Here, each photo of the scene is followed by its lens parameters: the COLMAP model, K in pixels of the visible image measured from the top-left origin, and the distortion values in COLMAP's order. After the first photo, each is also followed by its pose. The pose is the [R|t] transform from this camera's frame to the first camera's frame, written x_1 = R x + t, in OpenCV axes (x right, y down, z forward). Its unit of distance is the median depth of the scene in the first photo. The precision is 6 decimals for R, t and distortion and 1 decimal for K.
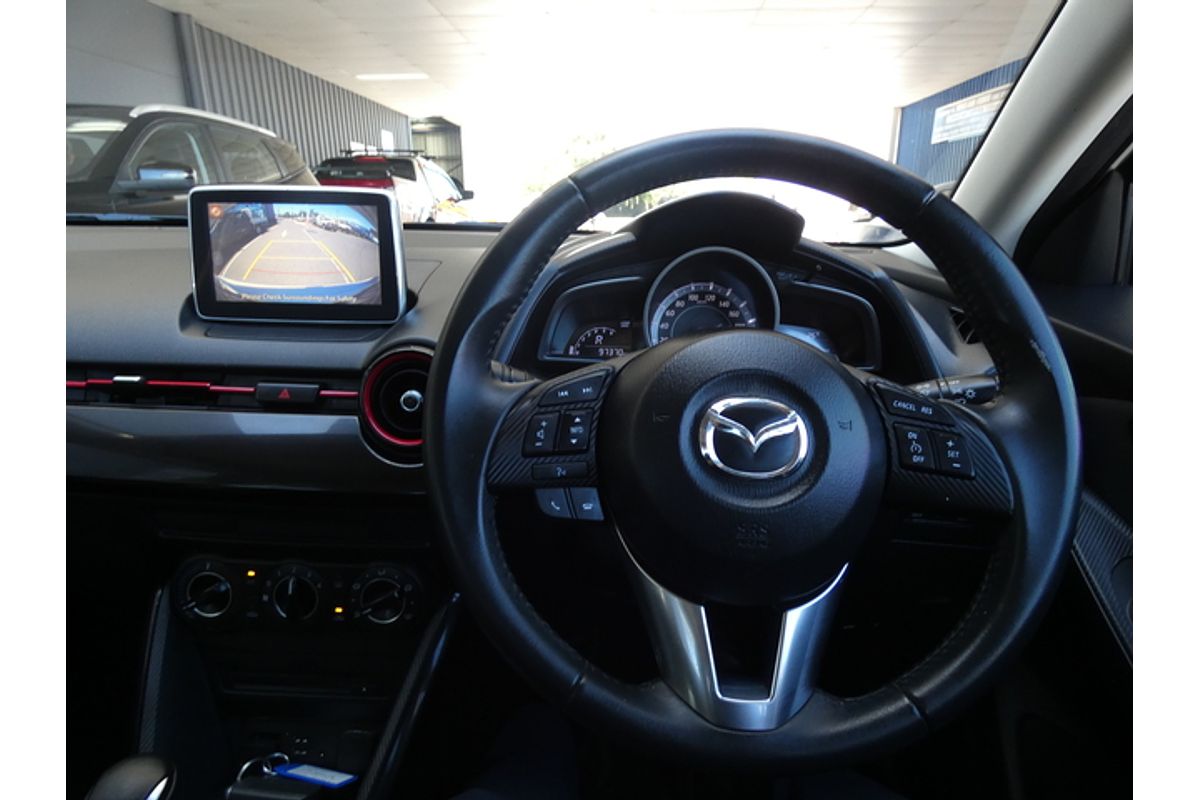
lens RADIAL K [[644.4, 0, 605.4], [0, 644.4, 398.1], [0, 0, 1]] dist [-0.007153, 0.001208]
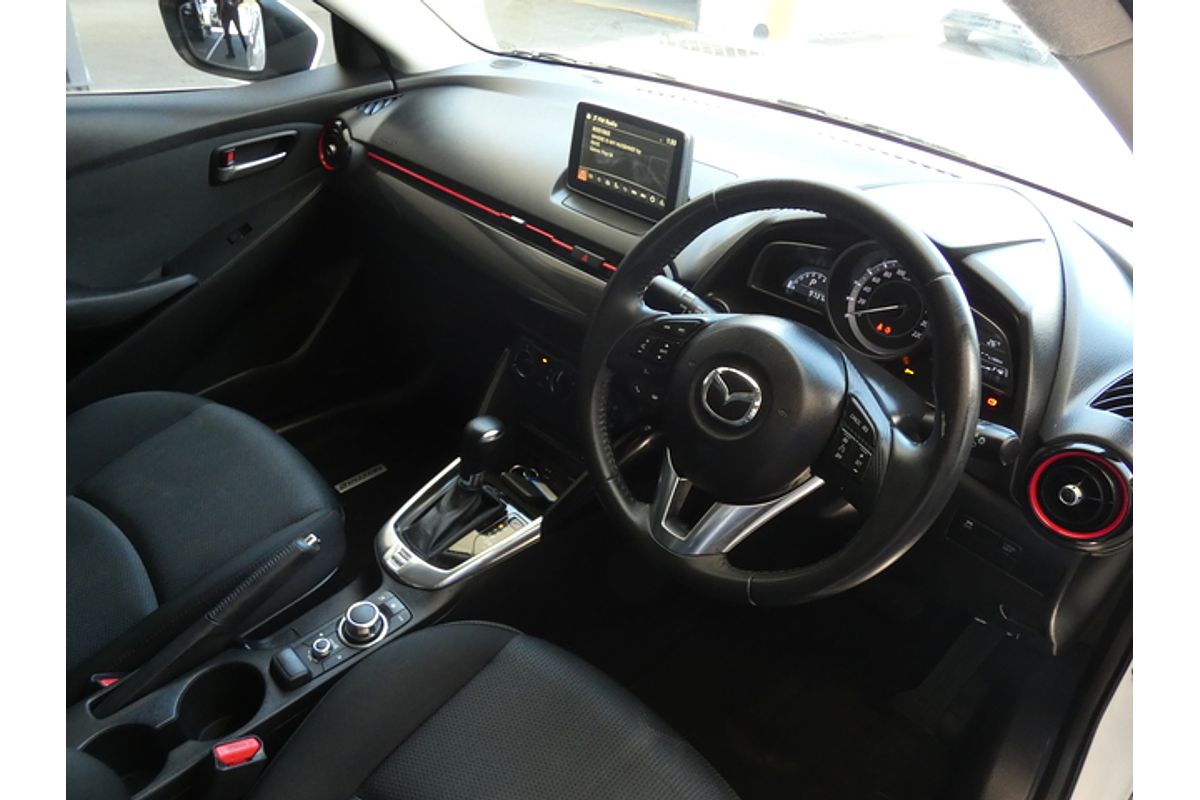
lens RADIAL K [[805.6, 0, 600.5], [0, 805.6, 406.6], [0, 0, 1]] dist [-0.014658, -0.002740]
pose [[0.739246, 0.394201, -0.546005, 0.685450], [-0.249533, 0.913402, 0.321605, -0.299023], [0.625499, -0.101499, 0.773594, -0.468512]]
